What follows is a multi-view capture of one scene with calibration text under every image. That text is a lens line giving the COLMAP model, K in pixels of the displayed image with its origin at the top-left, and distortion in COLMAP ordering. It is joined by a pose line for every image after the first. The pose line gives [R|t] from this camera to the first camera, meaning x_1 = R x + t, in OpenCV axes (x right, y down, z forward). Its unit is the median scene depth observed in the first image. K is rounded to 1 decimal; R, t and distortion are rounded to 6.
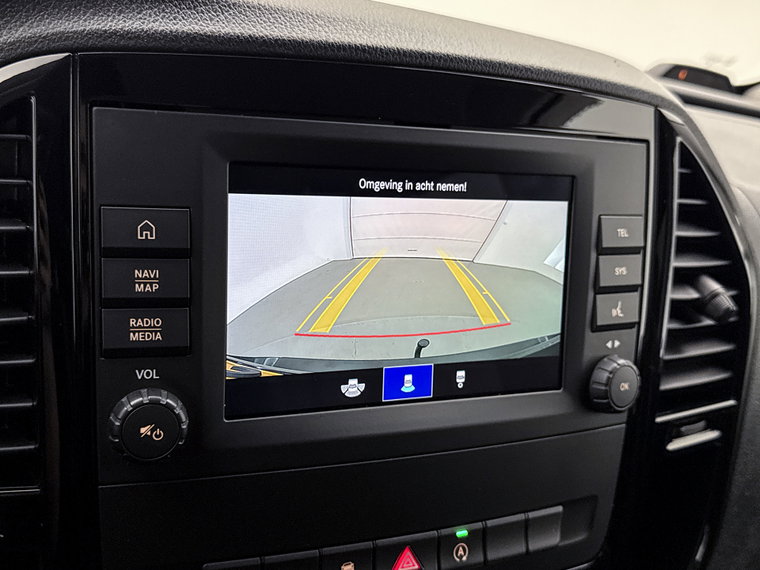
lens RADIAL K [[913.8, 0, 380.0], [0, 913.8, 285.0], [0, 0, 1]] dist [0.133373, -0.008417]
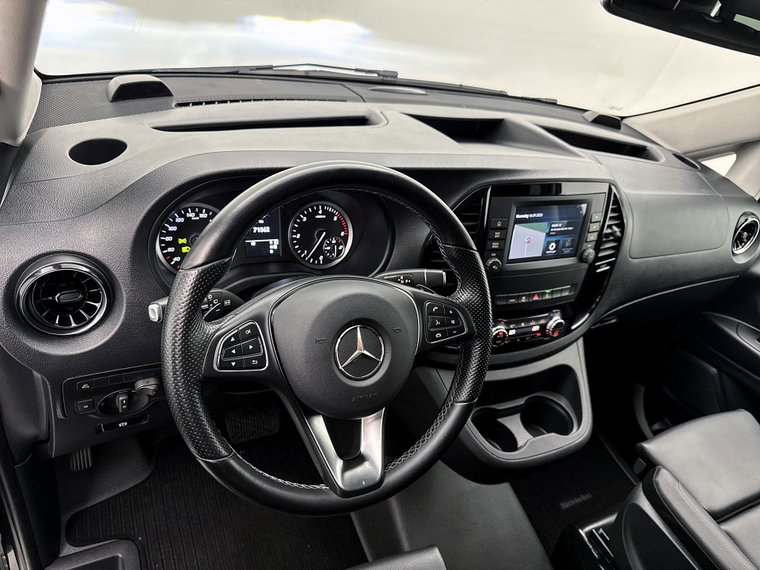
lens RADIAL K [[544.4, 0, 380.0], [0, 544.4, 285.0], [0, 0, 1]] dist [0.129460, -0.207089]
pose [[0.998705, 0.041746, 0.029095, -0.700250], [-0.047720, 0.966894, 0.250677, -0.322255], [-0.017667, -0.251741, 0.967633, -1.292162]]
